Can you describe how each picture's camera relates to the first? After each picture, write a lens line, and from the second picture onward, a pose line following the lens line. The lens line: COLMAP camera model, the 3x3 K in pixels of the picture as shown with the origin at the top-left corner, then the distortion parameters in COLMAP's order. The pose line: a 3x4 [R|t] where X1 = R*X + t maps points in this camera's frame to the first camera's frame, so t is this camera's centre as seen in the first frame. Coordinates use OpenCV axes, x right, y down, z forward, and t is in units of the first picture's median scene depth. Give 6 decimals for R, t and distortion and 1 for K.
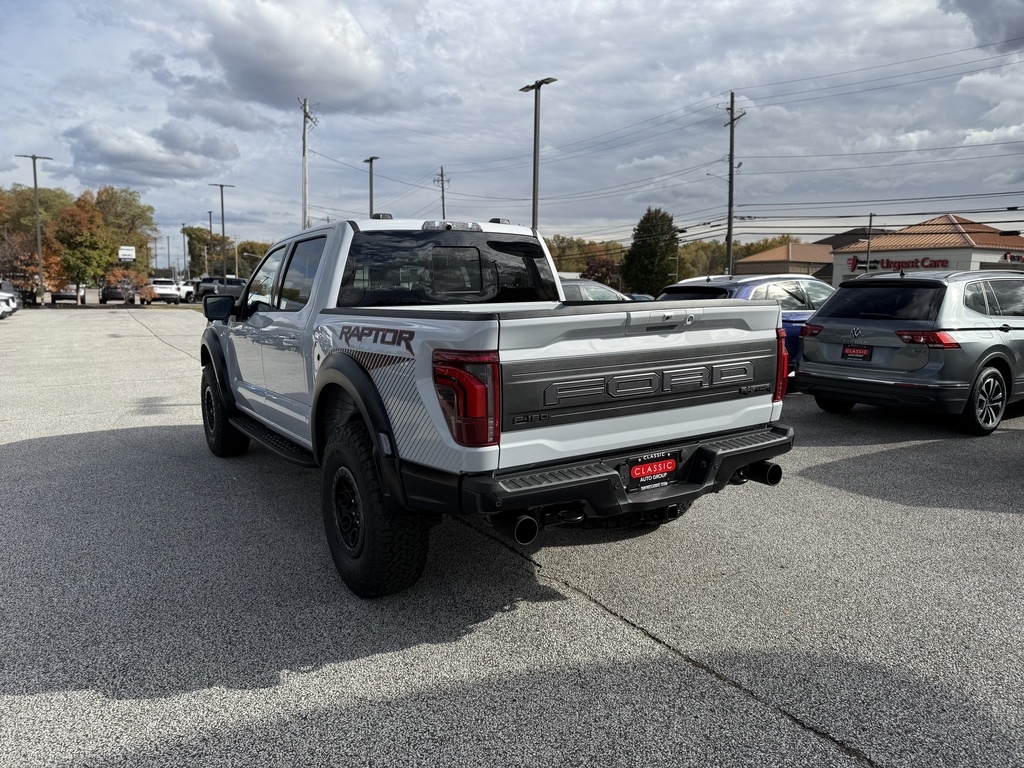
lens RADIAL K [[707.9, 0, 512.9], [0, 707.9, 398.6], [0, 0, 1]] dist [0.061190, -0.089132]
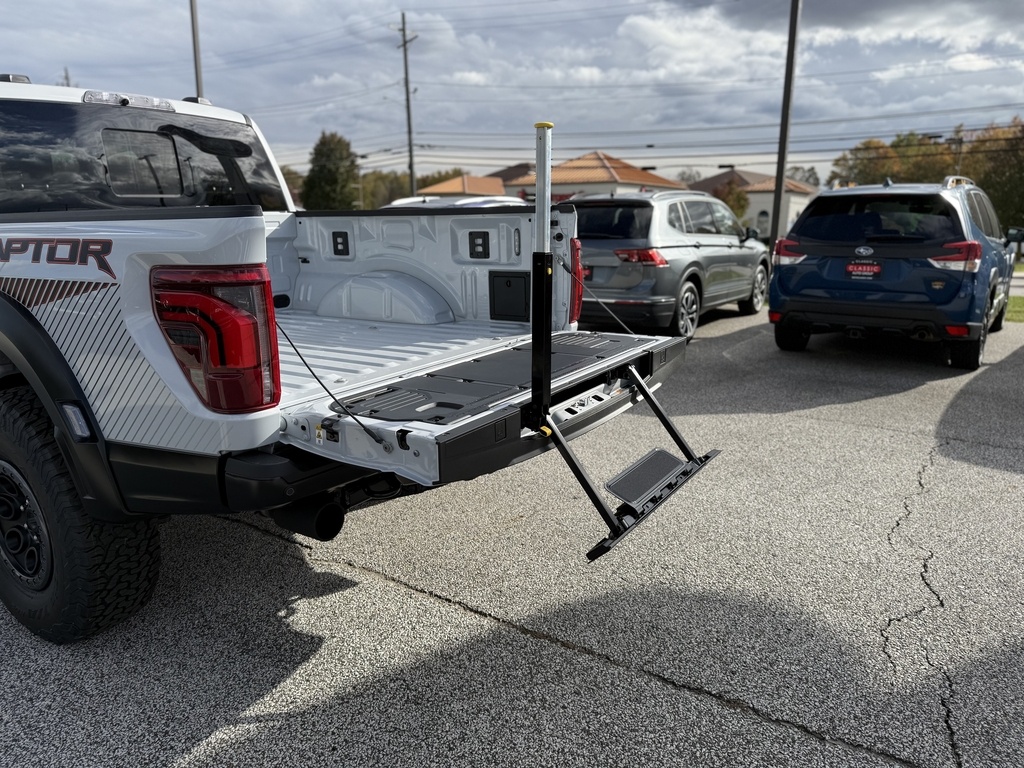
lens RADIAL K [[707.9, 0, 512.9], [0, 707.9, 398.6], [0, 0, 1]] dist [0.061190, -0.089132]
pose [[0.909279, -0.100959, 0.403755, -0.067964], [0.062657, 0.992281, 0.107013, -0.000595], [-0.411443, -0.072006, 0.908587, 0.213528]]
